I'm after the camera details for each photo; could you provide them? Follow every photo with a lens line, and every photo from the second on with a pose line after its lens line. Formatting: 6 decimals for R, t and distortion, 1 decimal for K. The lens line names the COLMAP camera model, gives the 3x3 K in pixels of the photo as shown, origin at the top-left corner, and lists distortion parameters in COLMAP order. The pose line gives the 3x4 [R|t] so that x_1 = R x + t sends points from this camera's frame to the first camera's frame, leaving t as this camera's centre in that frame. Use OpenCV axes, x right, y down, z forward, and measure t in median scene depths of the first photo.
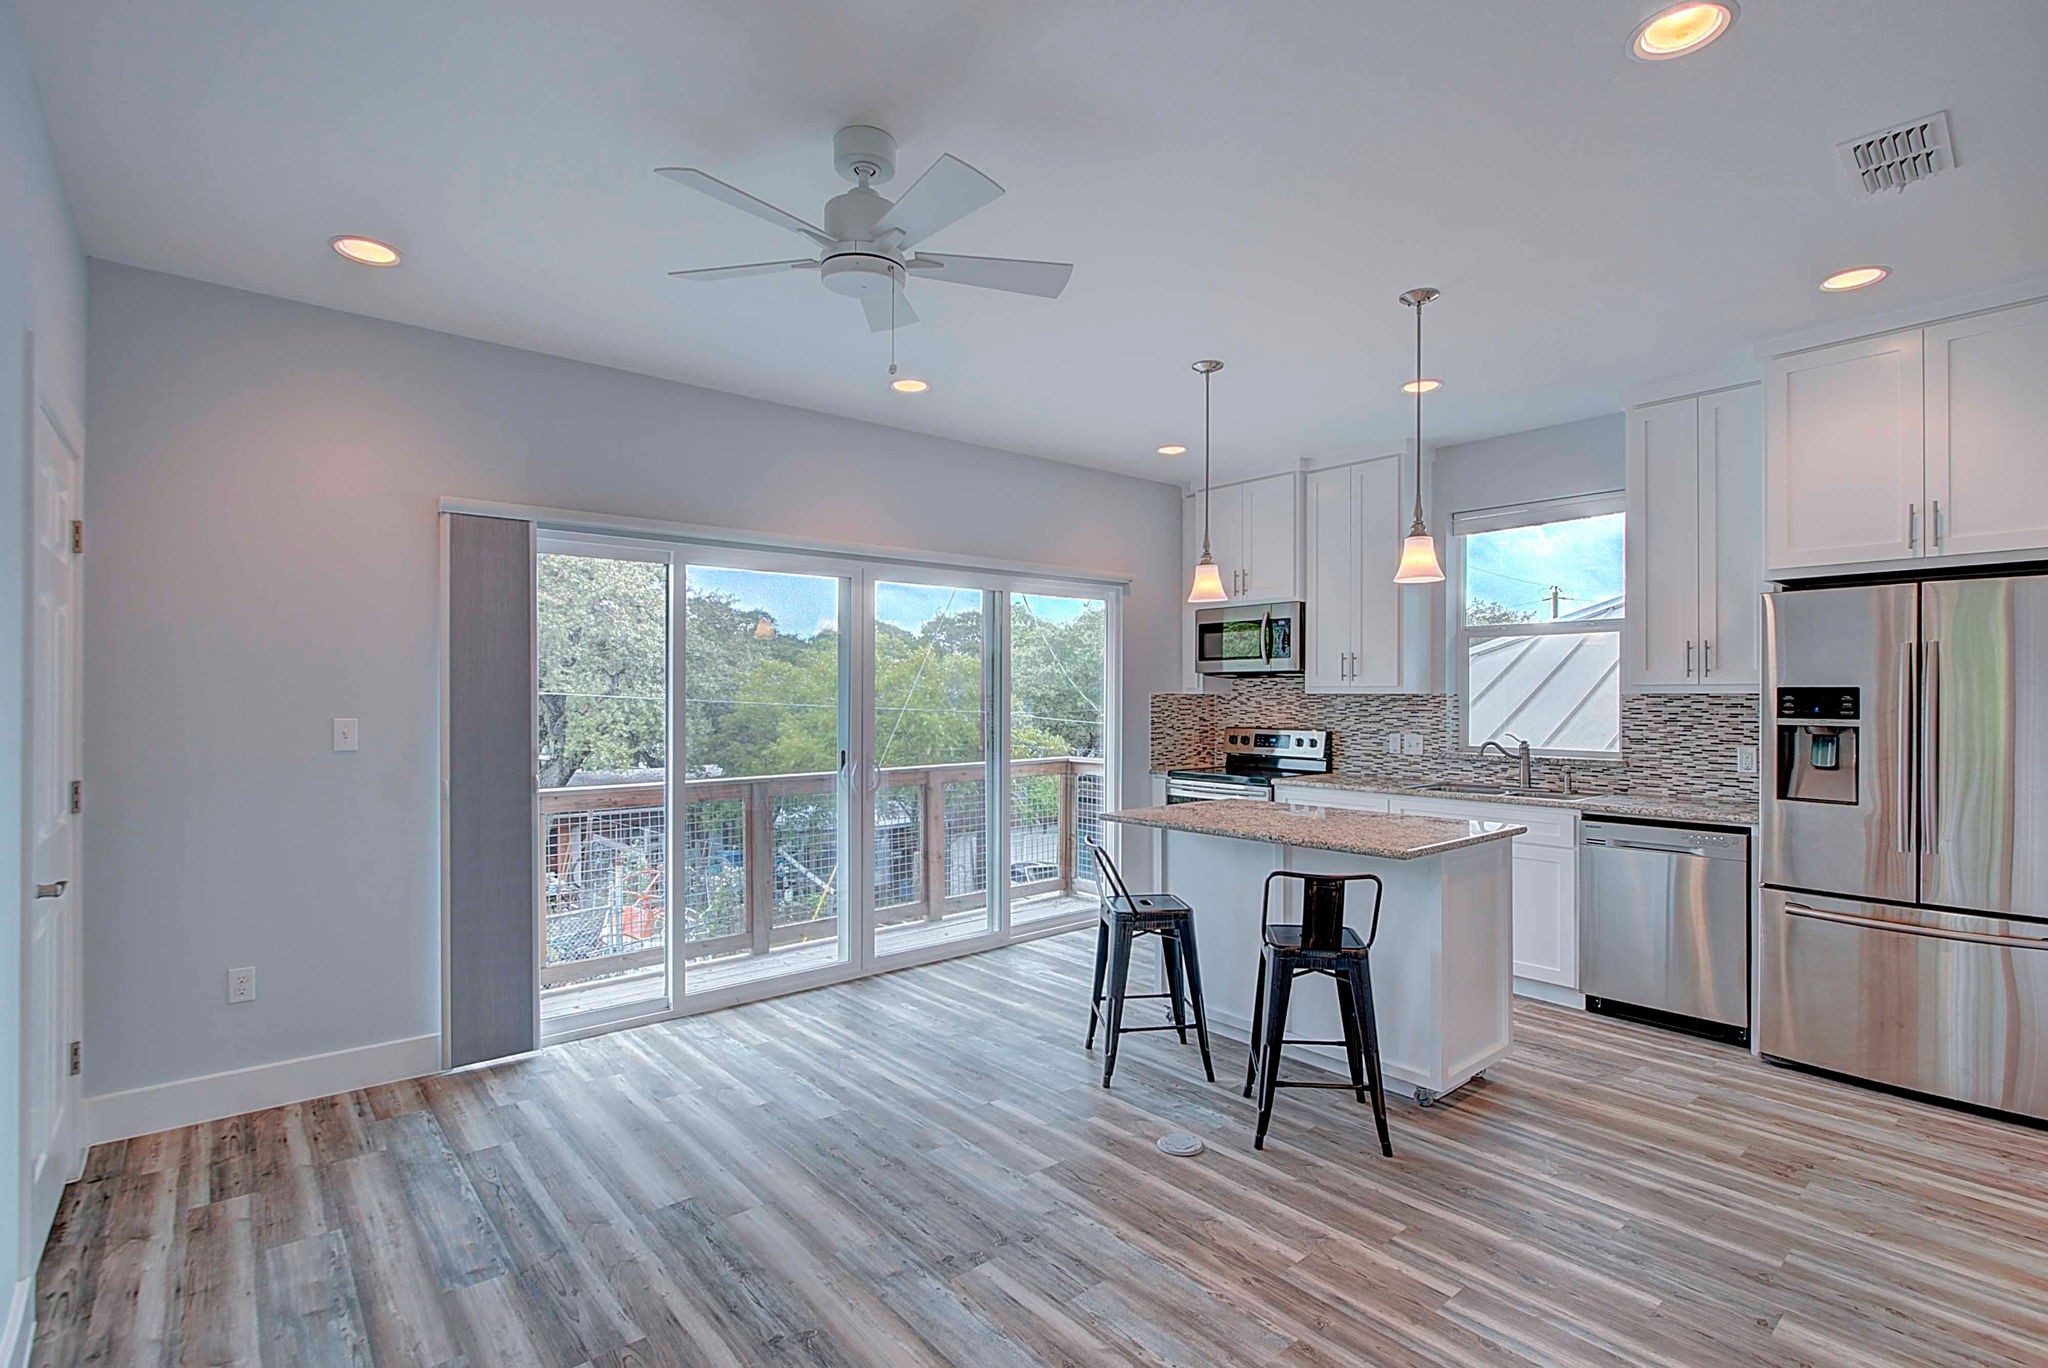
lens RADIAL K [[952.5, 0, 1038.7], [0, 952.5, 699.5], [0, 0, 1]] dist [-0.014292, 0.003142]
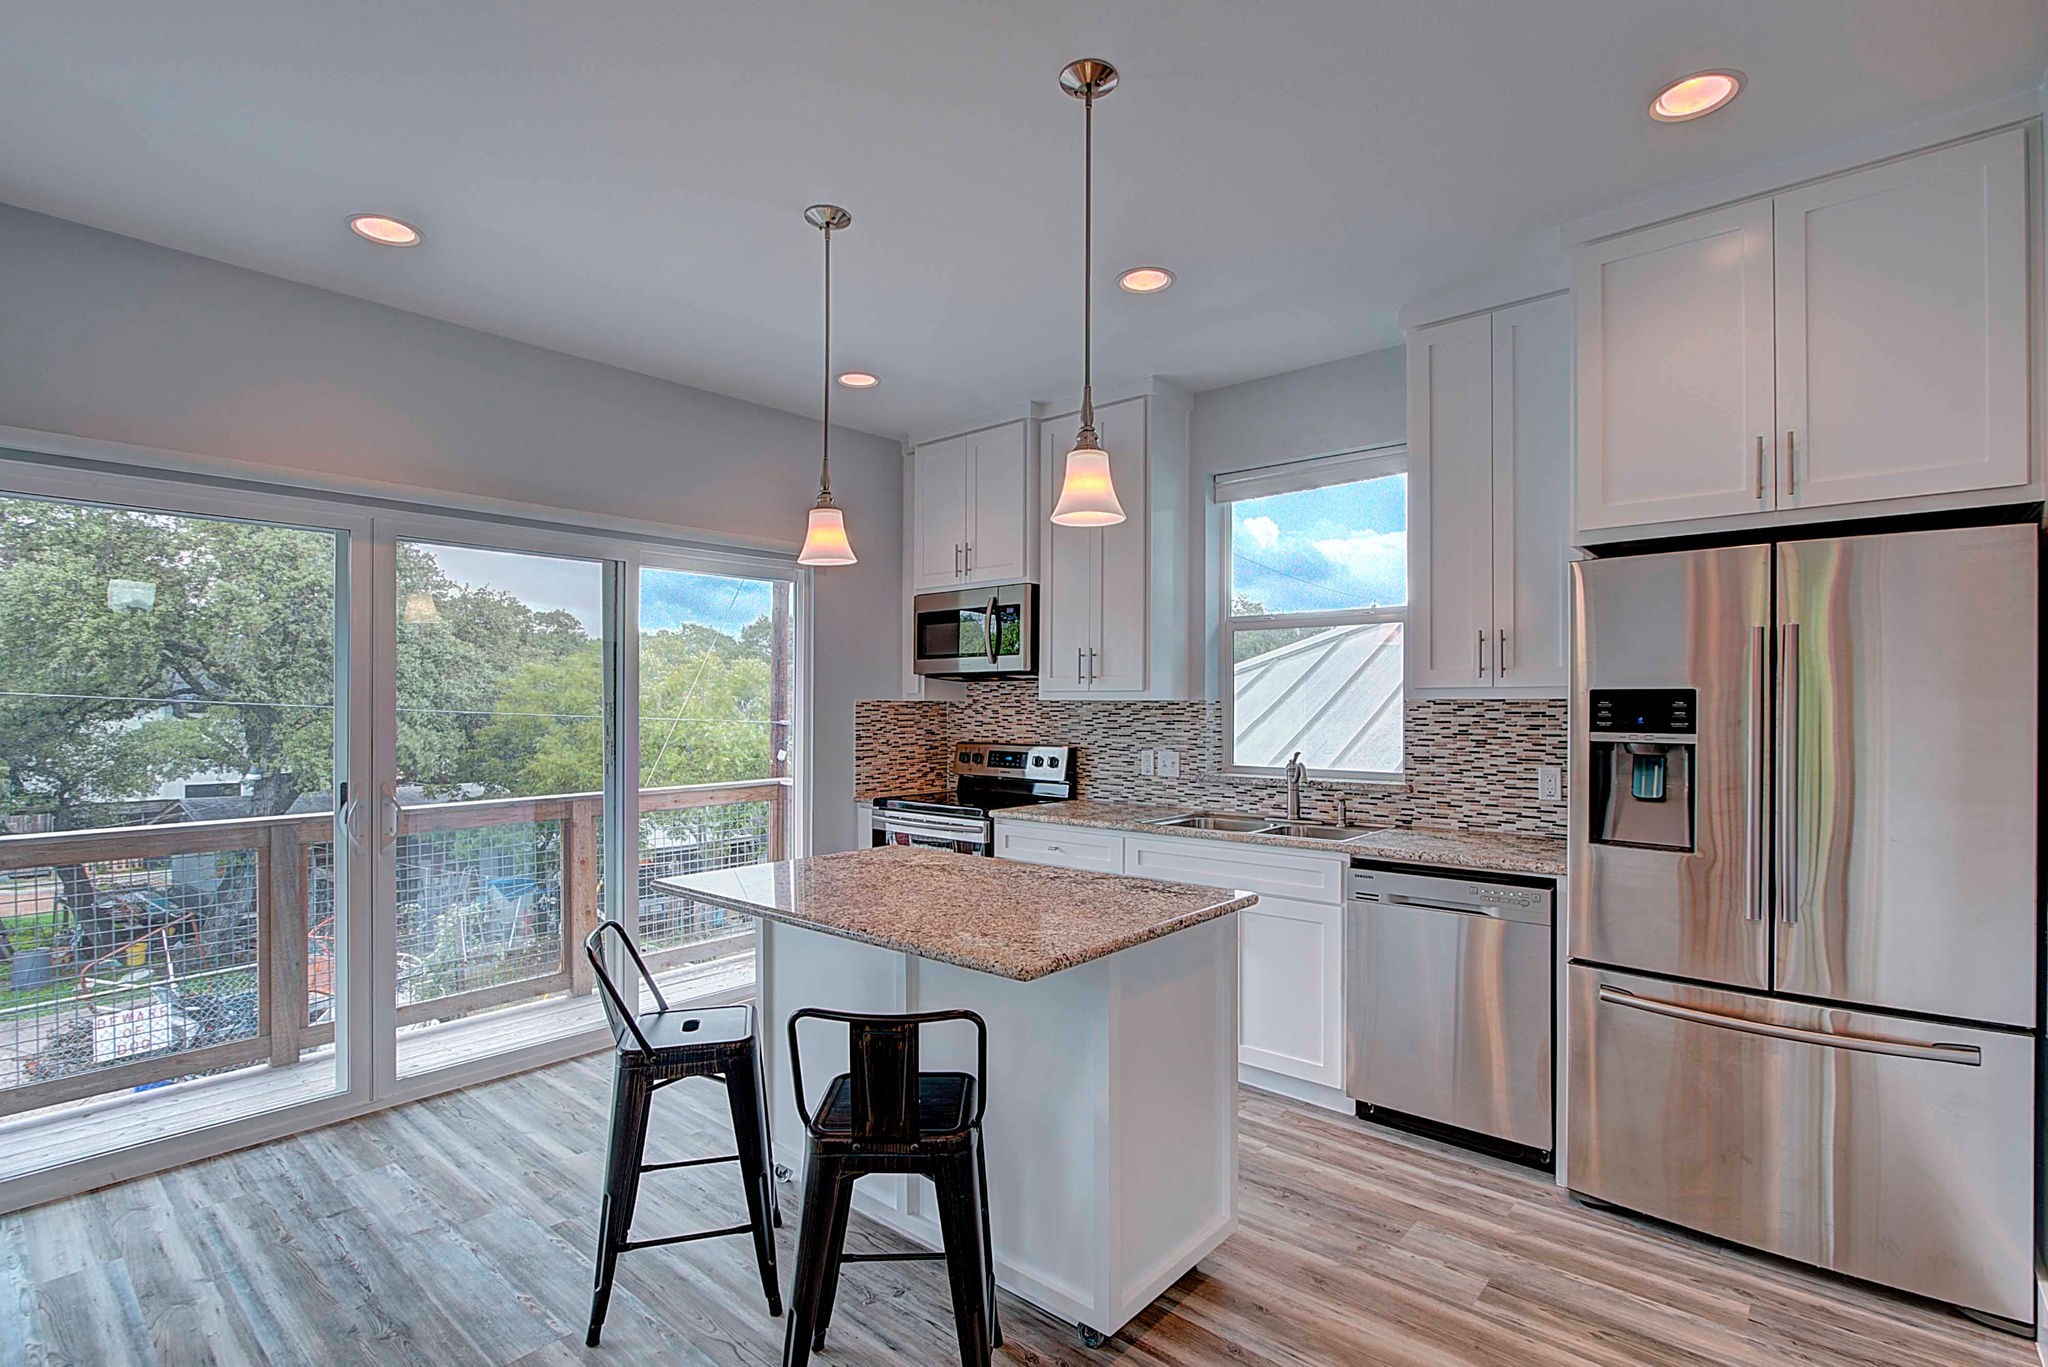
lens RADIAL K [[952.5, 0, 1034.0], [0, 952.5, 711.8], [0, 0, 1]] dist [-0.014292, 0.003142]
pose [[0.988497, -0.001120, 0.151236, 0.231456], [0.000647, 0.999995, 0.003182, 0.001221], [-0.151239, -0.003048, 0.988493, 0.320878]]
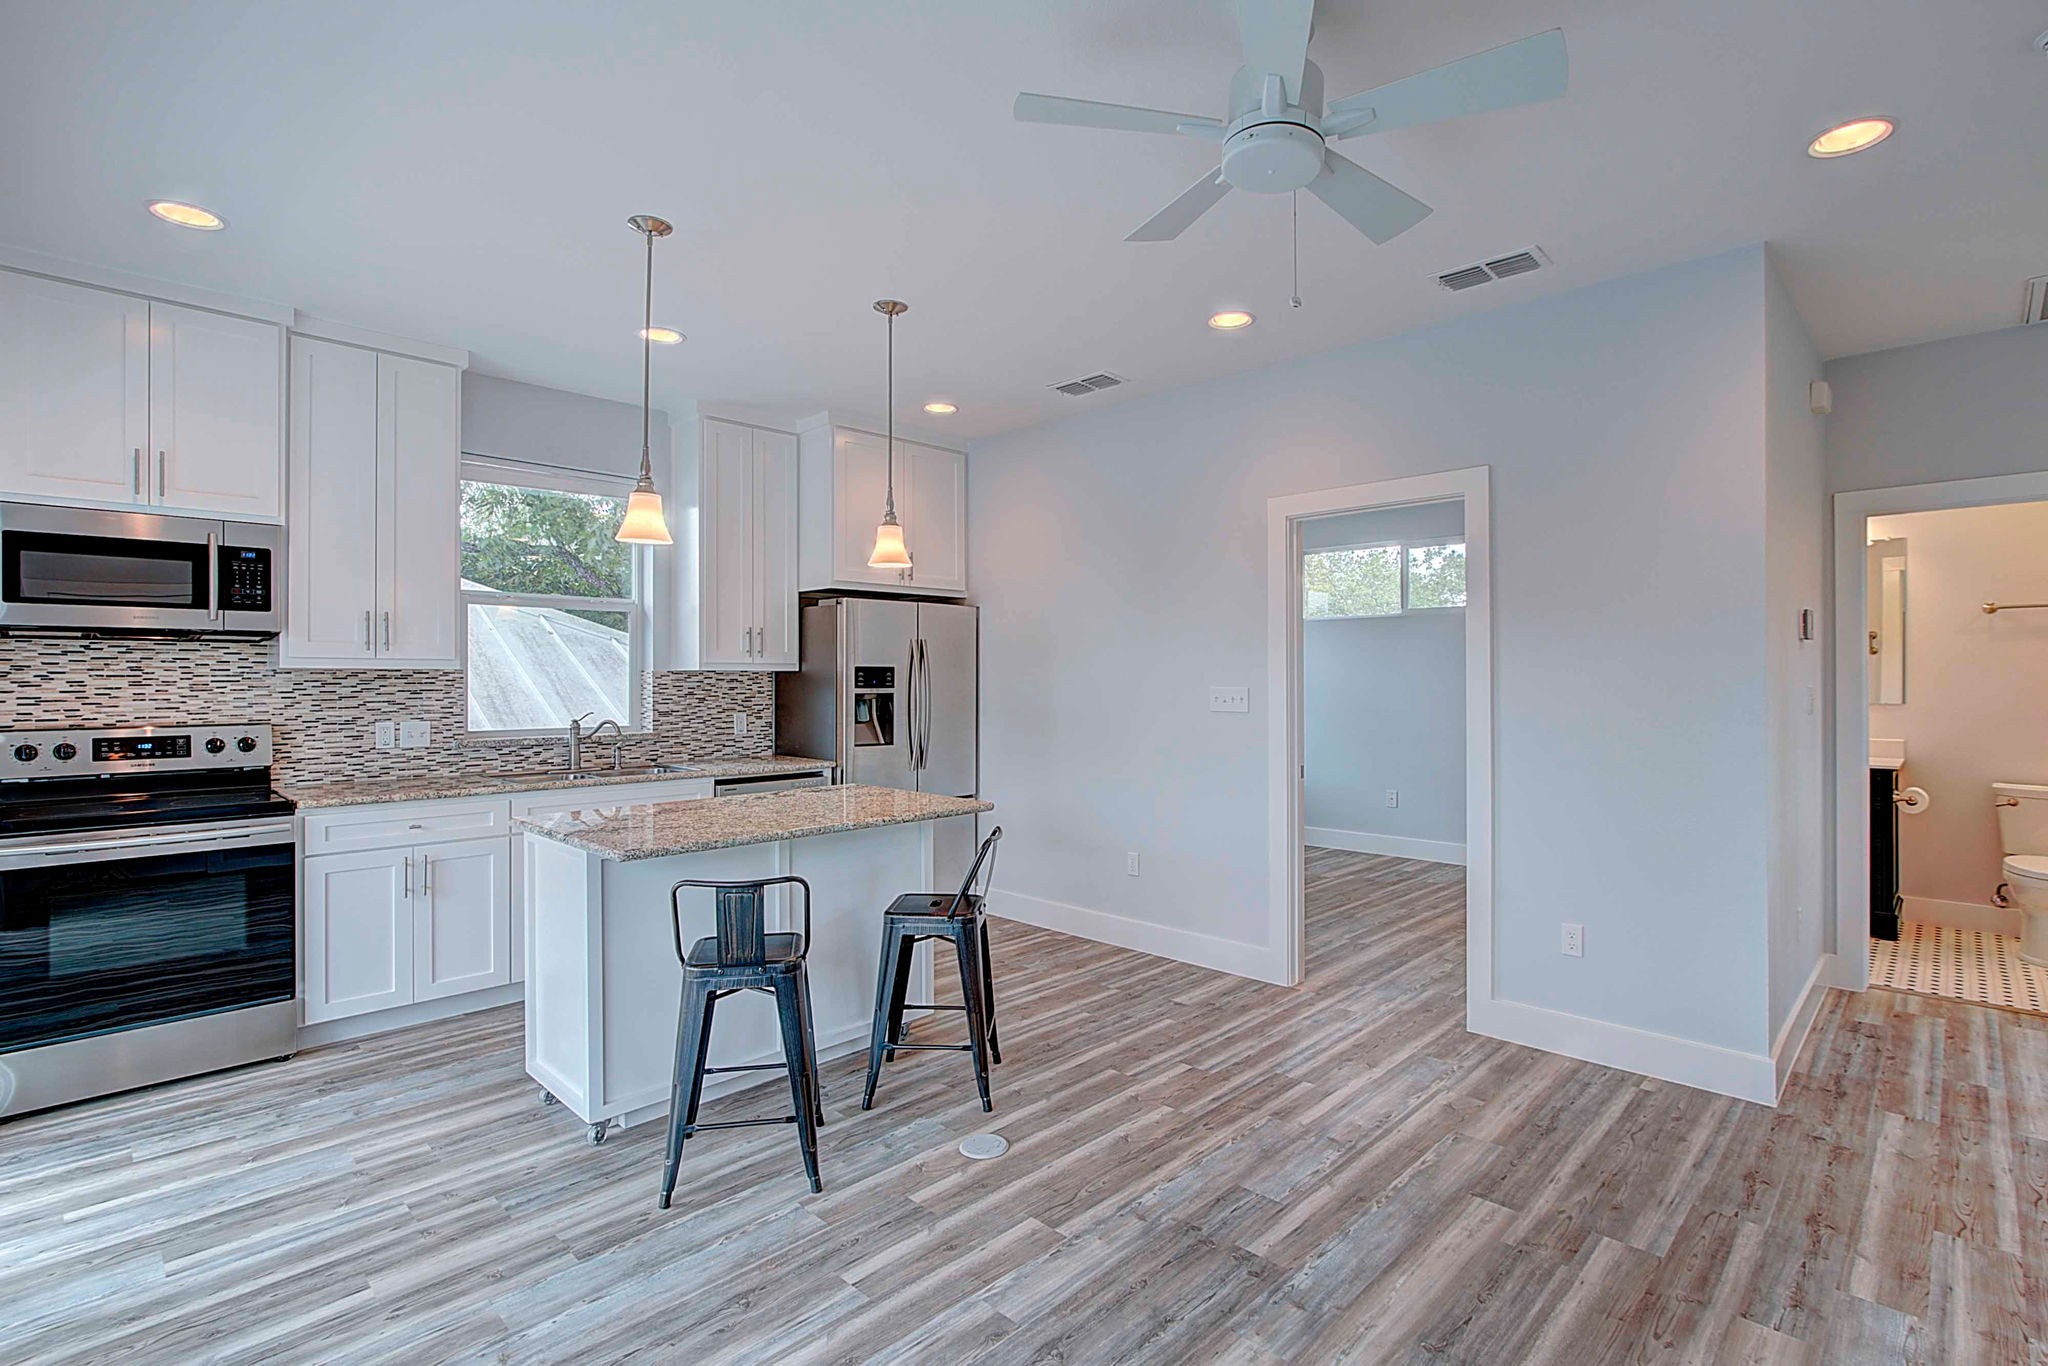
lens RADIAL K [[963.8, 0, 1050.1], [0, 963.8, 676.1], [0, 0, 1]] dist [-0.011538, -0.000546]
pose [[-0.090445, -0.000225, 0.995901, -0.624821], [0.003440, 0.999994, 0.000538, 0.001373], [-0.995895, 0.003475, -0.090444, 0.789762]]
